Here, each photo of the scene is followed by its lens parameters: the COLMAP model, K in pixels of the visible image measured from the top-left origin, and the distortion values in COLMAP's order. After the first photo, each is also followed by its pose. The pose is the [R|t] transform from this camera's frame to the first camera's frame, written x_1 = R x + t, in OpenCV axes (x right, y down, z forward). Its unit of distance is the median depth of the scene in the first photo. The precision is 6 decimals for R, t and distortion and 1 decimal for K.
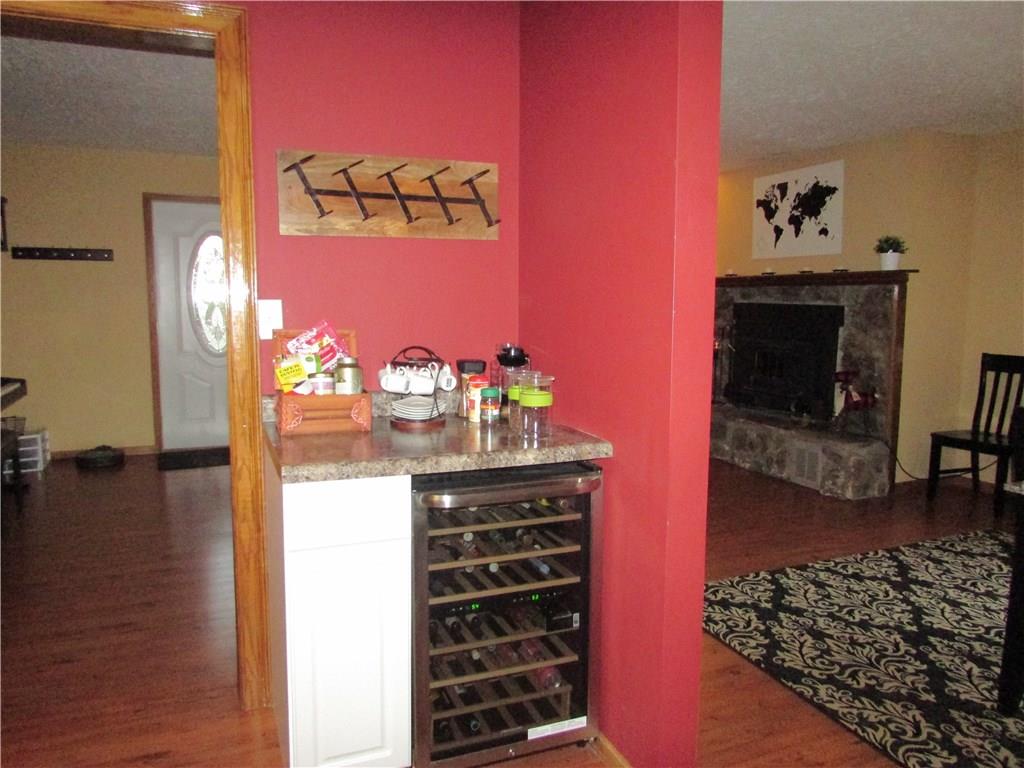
lens RADIAL K [[752.6, 0, 512.0], [0, 752.6, 384.0], [0, 0, 1]] dist [-0.006627, 0.001798]
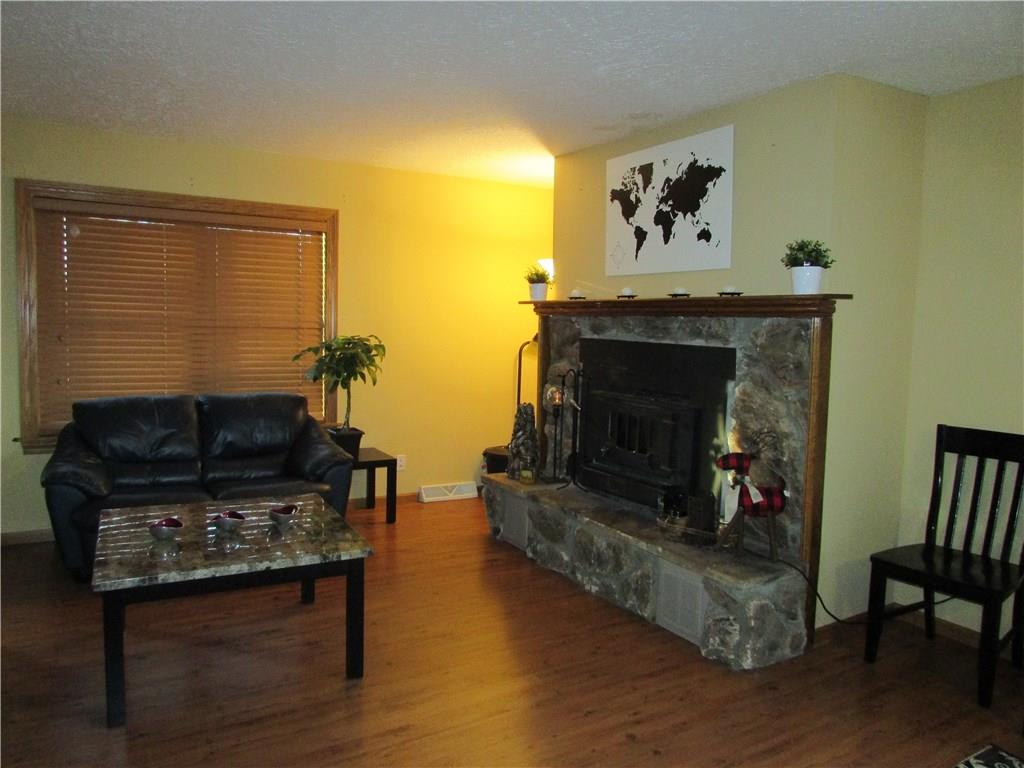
lens RADIAL K [[752.6, 0, 512.0], [0, 752.6, 384.0], [0, 0, 1]] dist [-0.006627, 0.001798]
pose [[0.988974, 0.008677, 0.147838, 0.154496], [-0.003995, 0.999482, -0.031937, -0.051334], [-0.148038, 0.030994, 0.988496, 0.384893]]
